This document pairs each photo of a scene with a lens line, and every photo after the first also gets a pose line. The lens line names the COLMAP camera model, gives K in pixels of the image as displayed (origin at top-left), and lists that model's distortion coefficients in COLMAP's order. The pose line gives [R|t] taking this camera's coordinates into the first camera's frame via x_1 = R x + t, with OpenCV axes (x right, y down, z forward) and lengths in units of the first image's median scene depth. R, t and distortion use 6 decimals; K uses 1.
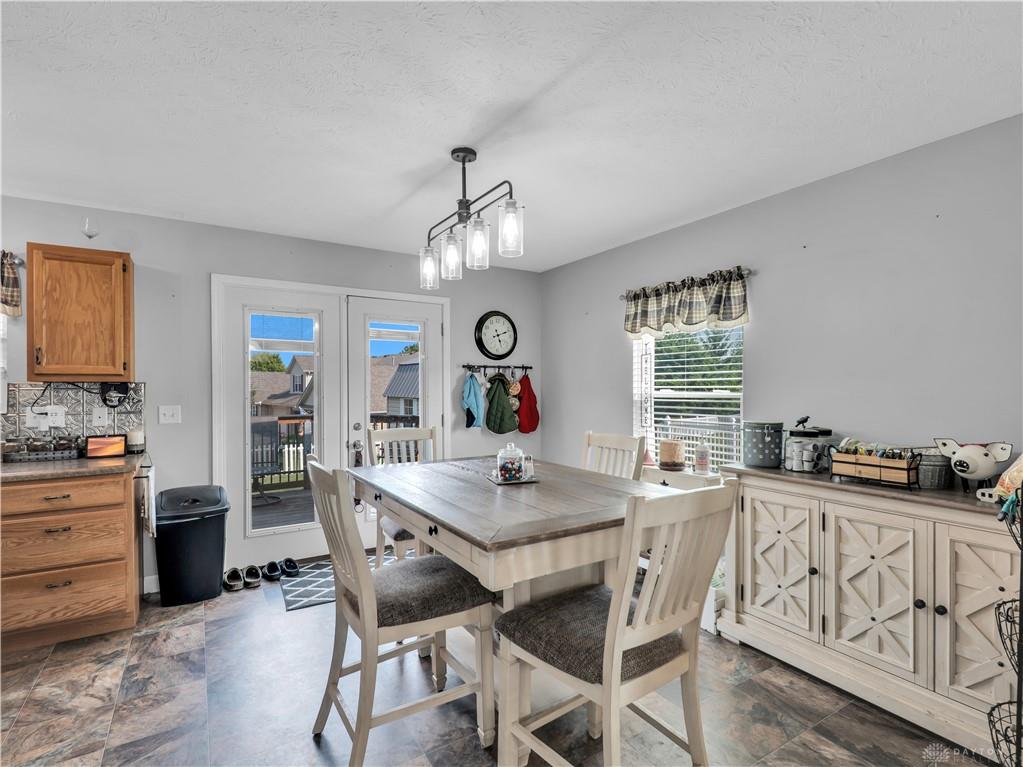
lens RADIAL K [[517.4, 0, 520.3], [0, 517.4, 391.8], [0, 0, 1]] dist [0.005495, -0.005555]
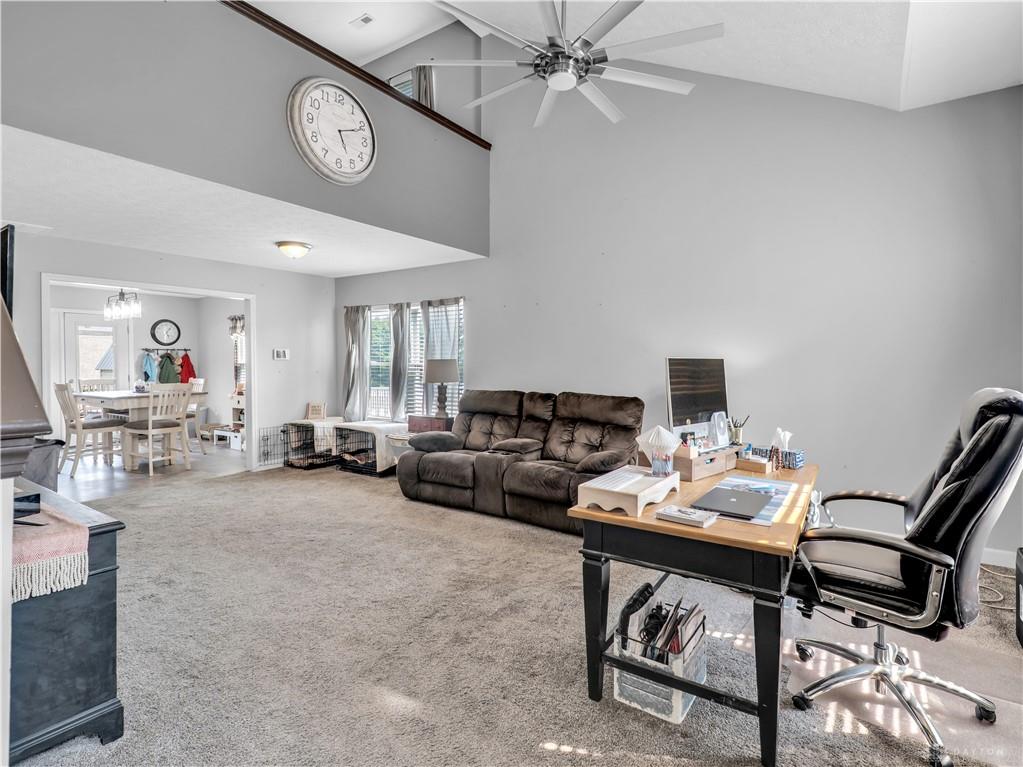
lens RADIAL K [[517.4, 0, 515.6], [0, 517.4, 386.6], [0, 0, 1]] dist [0.005495, -0.005555]
pose [[0.917223, -0.018119, 0.397962, 0.371531], [0.002089, 0.999170, 0.040676, 0.011743], [-0.398369, -0.036477, 0.916500, -1.238947]]
